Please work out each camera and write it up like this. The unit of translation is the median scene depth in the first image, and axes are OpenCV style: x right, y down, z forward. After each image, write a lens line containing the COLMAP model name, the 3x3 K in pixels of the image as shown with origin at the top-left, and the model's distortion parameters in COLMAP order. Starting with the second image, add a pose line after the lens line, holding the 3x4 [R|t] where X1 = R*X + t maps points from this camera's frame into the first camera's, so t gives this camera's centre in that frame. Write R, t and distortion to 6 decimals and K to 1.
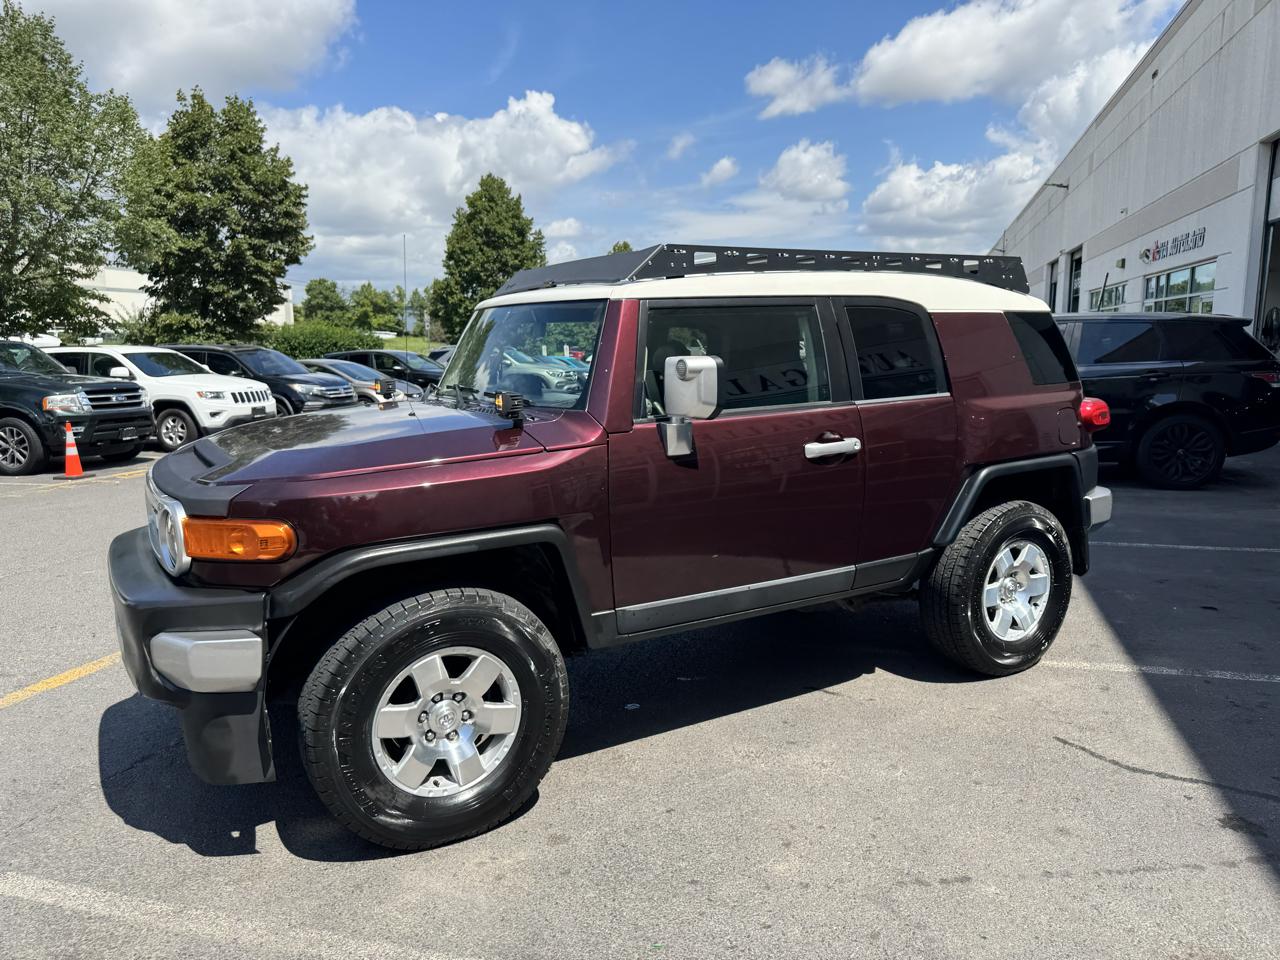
lens RADIAL K [[907.6, 0, 652.6], [0, 907.6, 487.7], [0, 0, 1]] dist [0.015920, -0.019453]
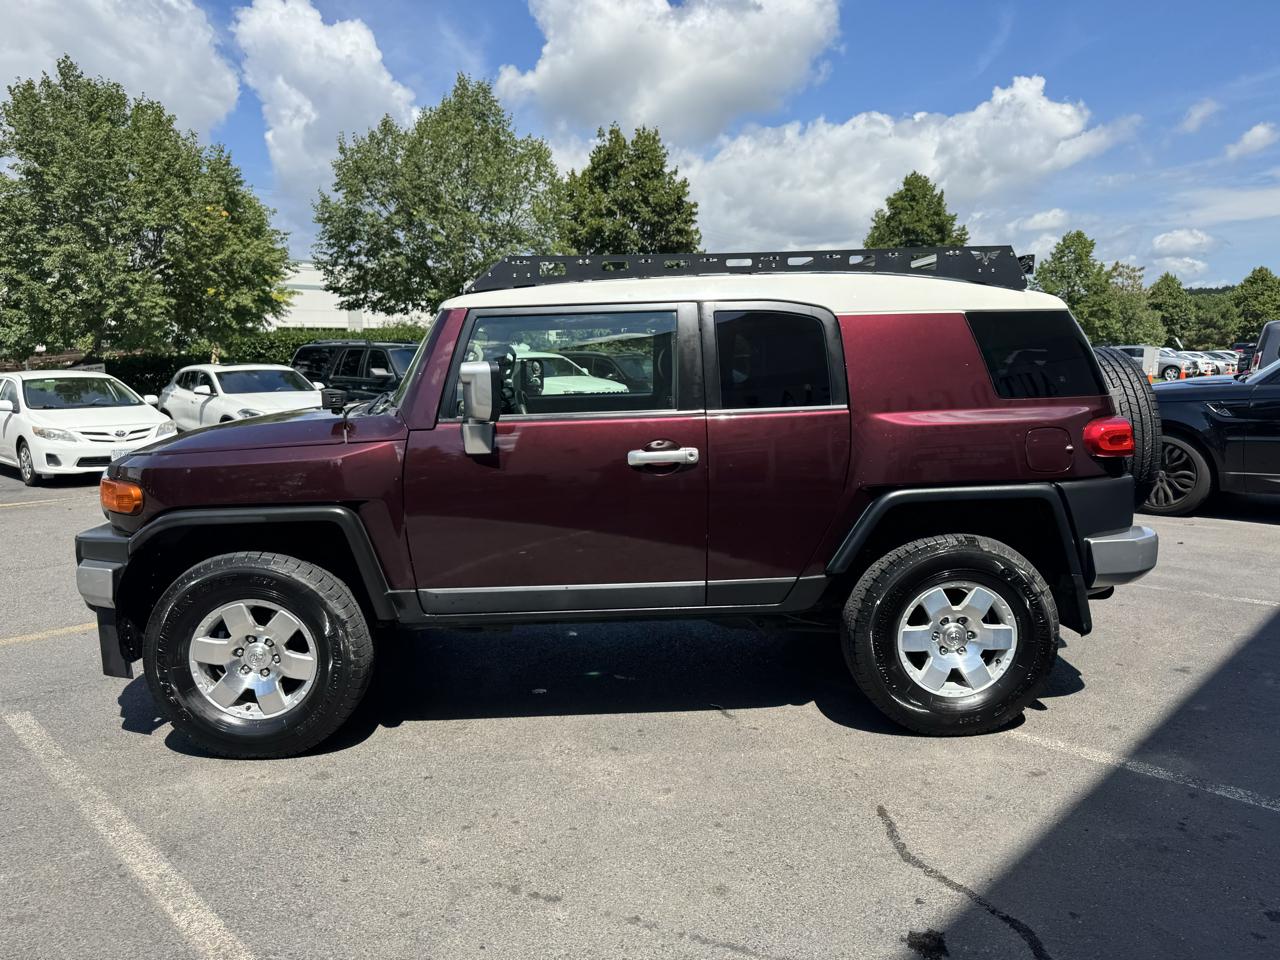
lens RADIAL K [[907.6, 0, 650.7], [0, 907.6, 490.5], [0, 0, 1]] dist [0.015920, -0.019453]
pose [[0.878294, 0.072121, -0.472651, 0.101701], [-0.072111, 0.997231, 0.018168, -0.003839], [0.472652, 0.018126, 0.881063, 0.021187]]
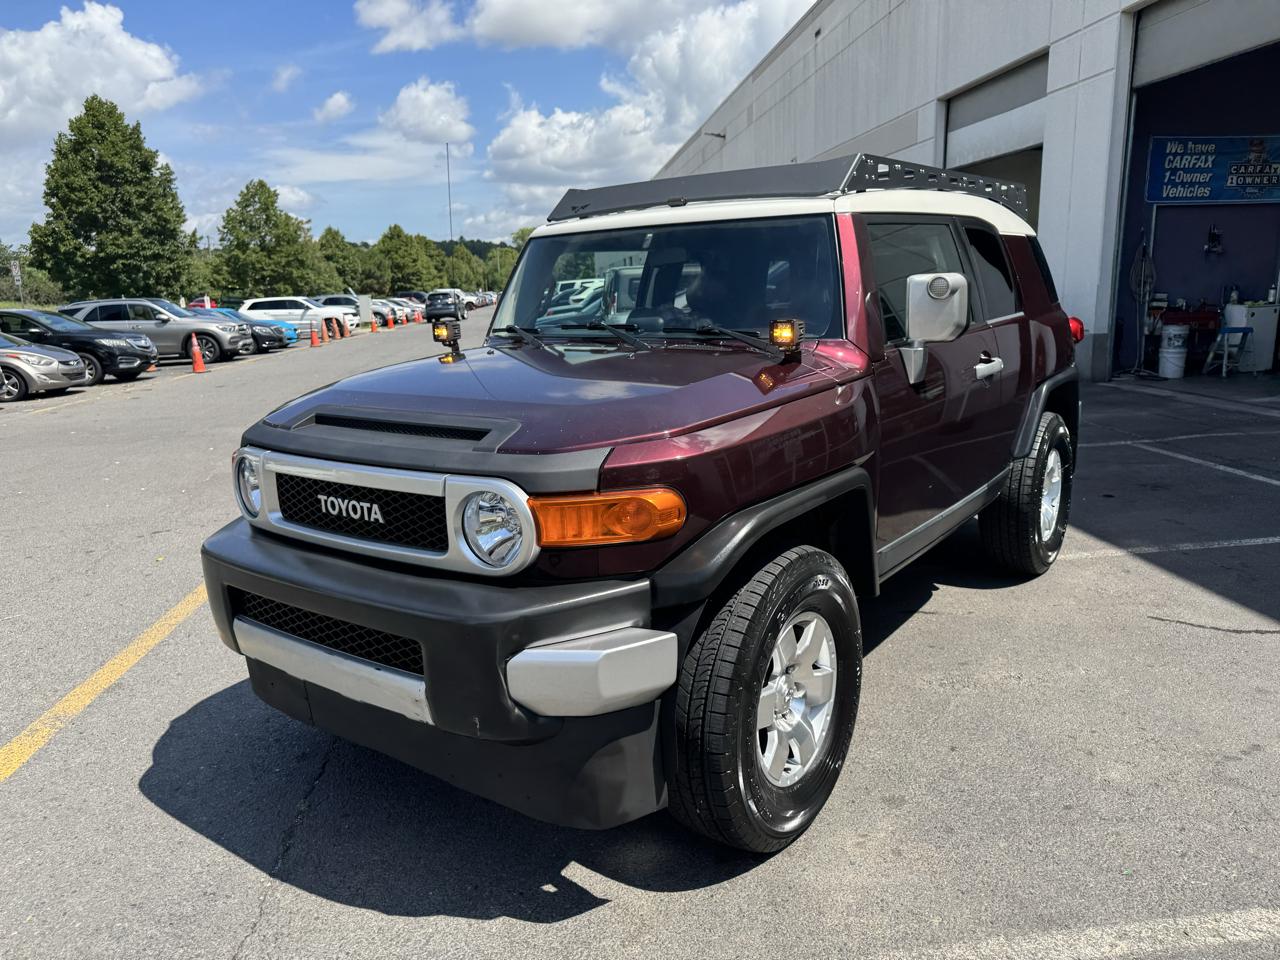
lens RADIAL K [[907.6, 0, 652.1], [0, 907.6, 487.1], [0, 0, 1]] dist [0.015920, -0.019453]
pose [[0.925161, -0.104917, 0.364786, -0.082122], [0.085112, 0.993909, 0.070001, -0.002345], [-0.369909, -0.033714, 0.928456, 0.030756]]
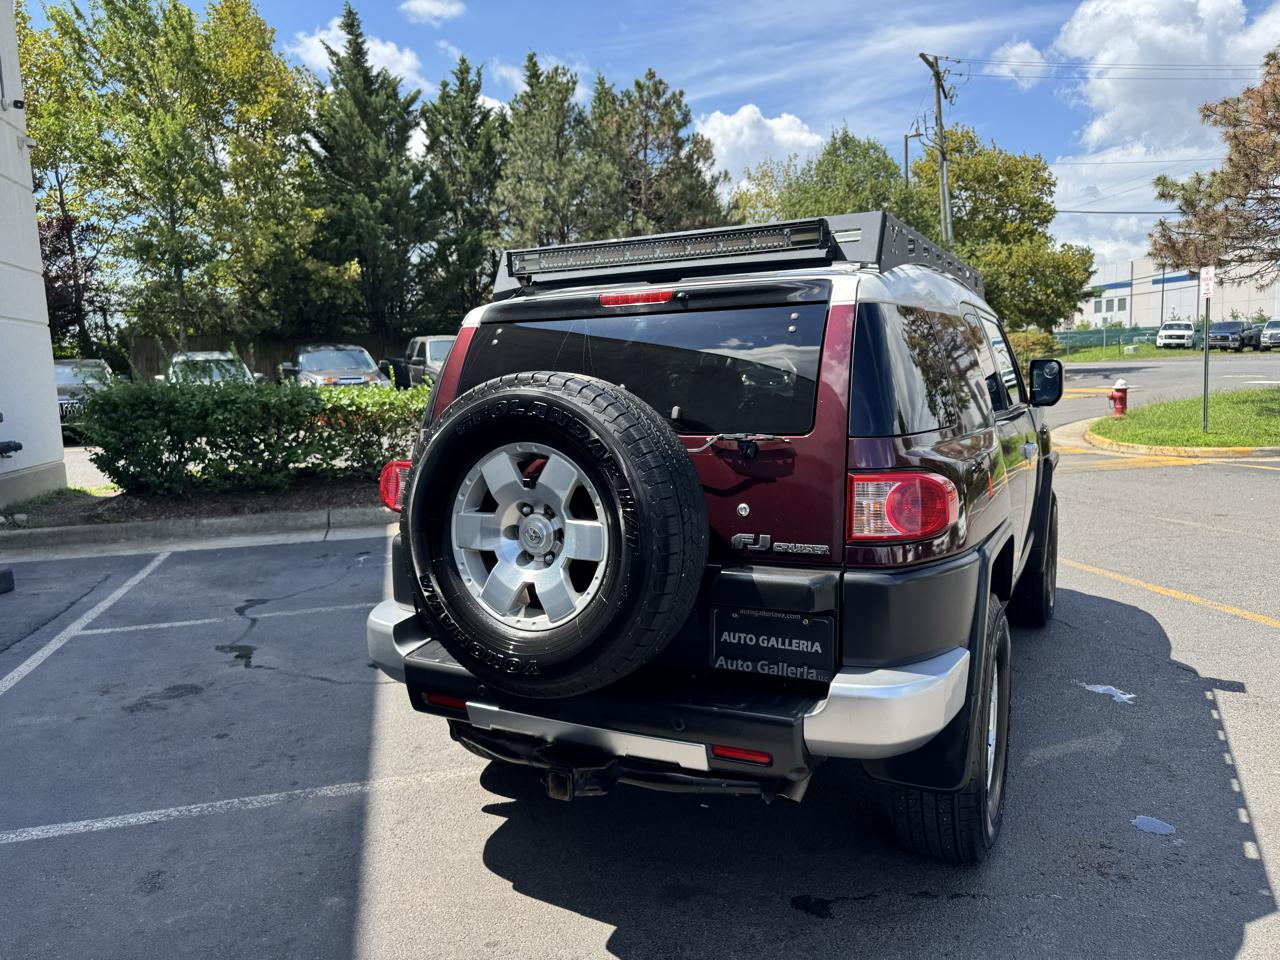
lens RADIAL K [[907.6, 0, 650.5], [0, 907.6, 475.9], [0, 0, 1]] dist [0.015920, -0.019453]
pose [[-0.852445, 0.096166, -0.513897, 0.134551], [-0.044428, 0.966058, 0.254476, -0.052299], [0.520926, 0.239758, -0.819239, 0.327939]]
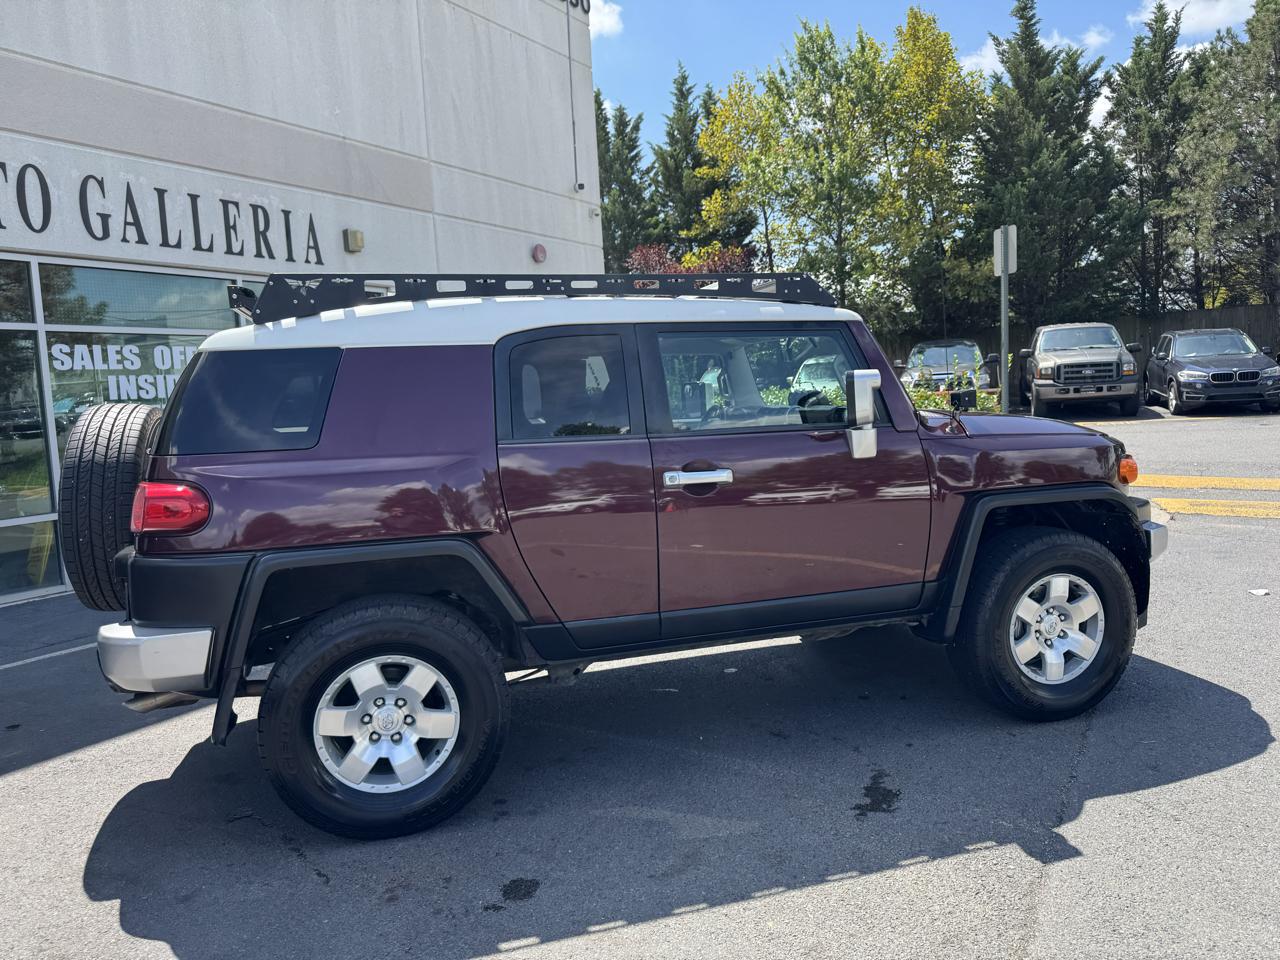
lens RADIAL K [[904.1, 0, 651.2], [0, 904.1, 474.7], [0, 0, 1]] dist [0.026434, -0.032663]
pose [[-0.962341, 0.034838, 0.269604, -0.044102], [0.102049, 0.965519, 0.239497, -0.054015], [-0.251964, 0.257990, -0.932714, 0.365143]]
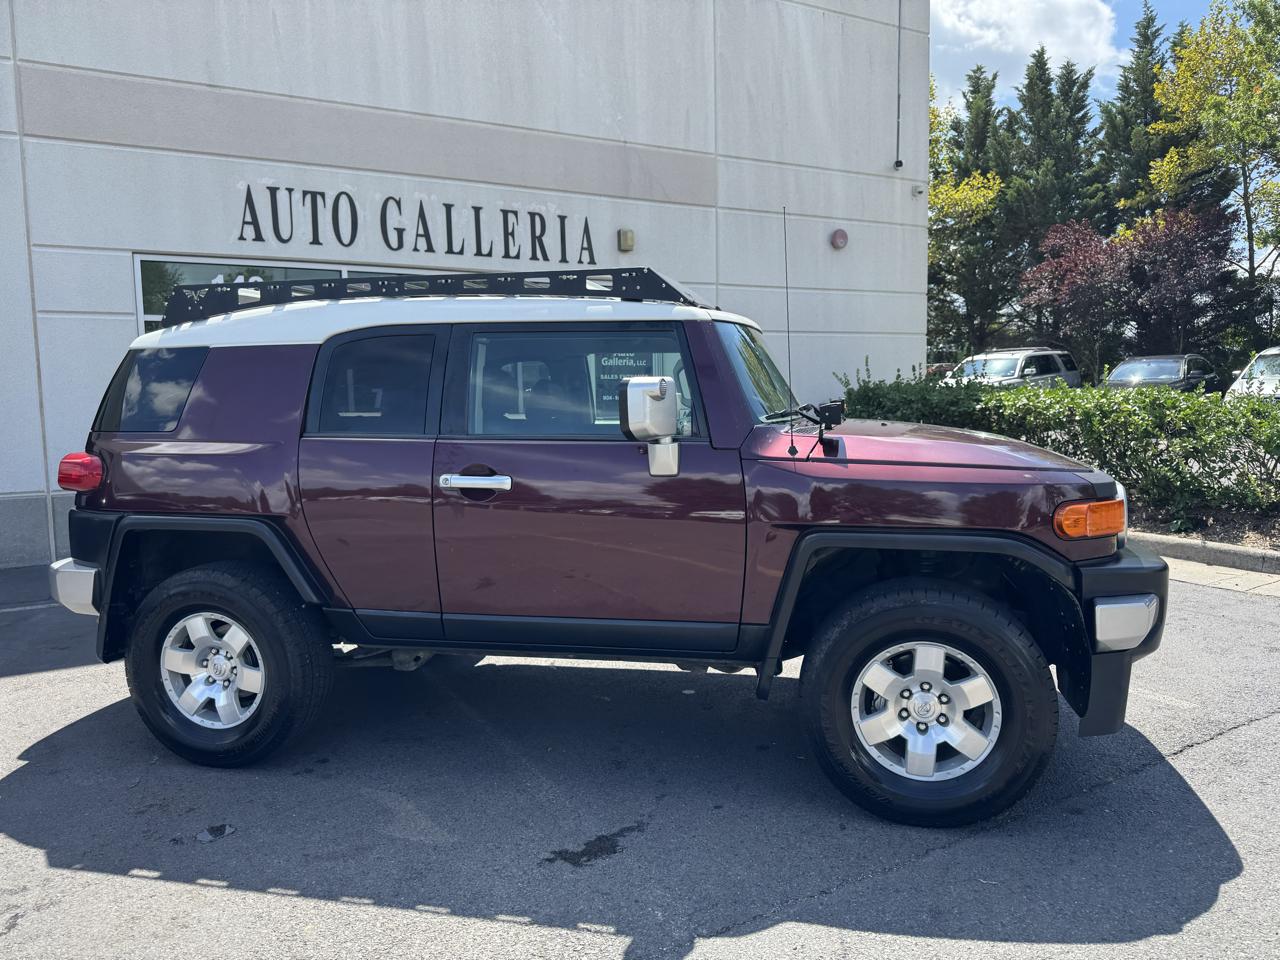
lens RADIAL K [[904.1, 0, 652.1], [0, 904.1, 486.0], [0, 0, 1]] dist [0.026434, -0.032663]
pose [[-0.713205, -0.045422, 0.699482, -0.133954], [0.137800, 0.969340, 0.203449, -0.042437], [-0.687277, 0.241490, -0.685079, 0.305597]]
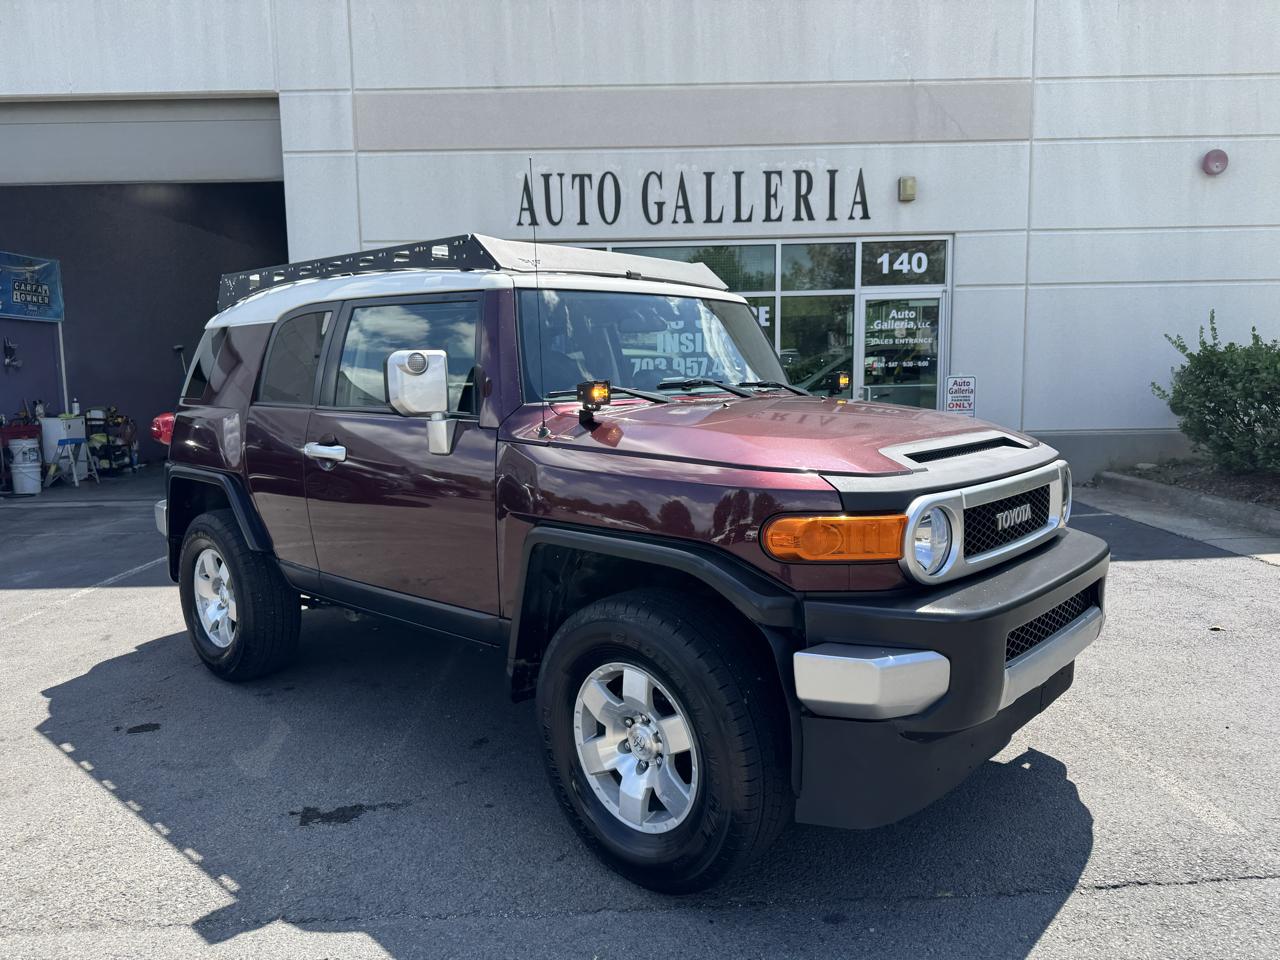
lens RADIAL K [[904.1, 0, 651.4], [0, 904.1, 483.3], [0, 0, 1]] dist [0.026434, -0.032663]
pose [[-0.282931, -0.102533, 0.953644, -0.175240], [0.174305, 0.972217, 0.156244, -0.026514], [-0.943169, 0.210431, -0.257198, 0.214021]]
